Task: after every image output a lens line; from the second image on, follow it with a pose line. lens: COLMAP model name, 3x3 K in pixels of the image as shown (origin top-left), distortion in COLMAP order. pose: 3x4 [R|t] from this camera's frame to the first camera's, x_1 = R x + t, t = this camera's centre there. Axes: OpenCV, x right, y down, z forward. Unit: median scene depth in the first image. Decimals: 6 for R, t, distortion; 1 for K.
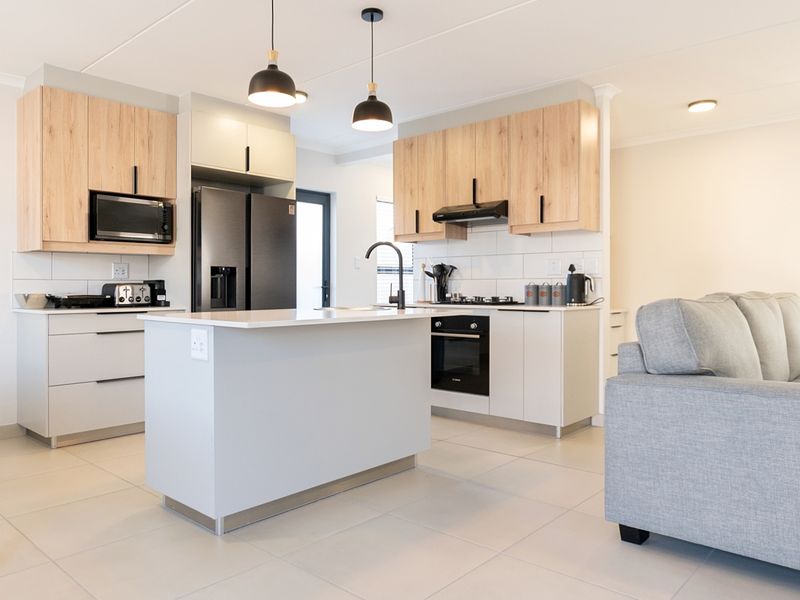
lens RADIAL K [[612.5, 0, 400.0], [0, 612.5, 300.0], [0, 0, 1]] dist [0.003189, 0.002763]
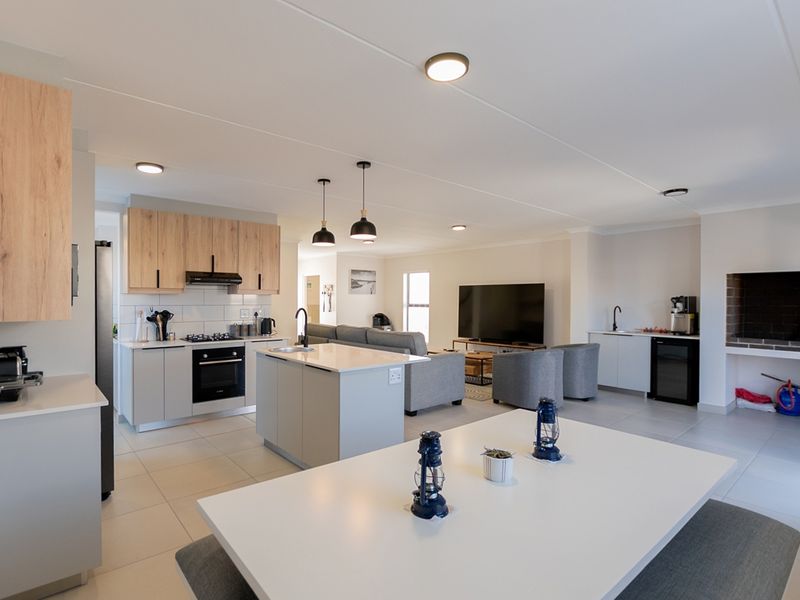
lens RADIAL K [[426.9, 0, 393.7], [0, 426.9, 305.4], [0, 0, 1]] dist [-0.003849, 0.000587]
pose [[0.110342, -0.011992, 0.993821, -0.907389], [0.014135, 0.999845, 0.010496, -0.085612], [-0.993793, 0.012890, 0.110495, 0.475283]]
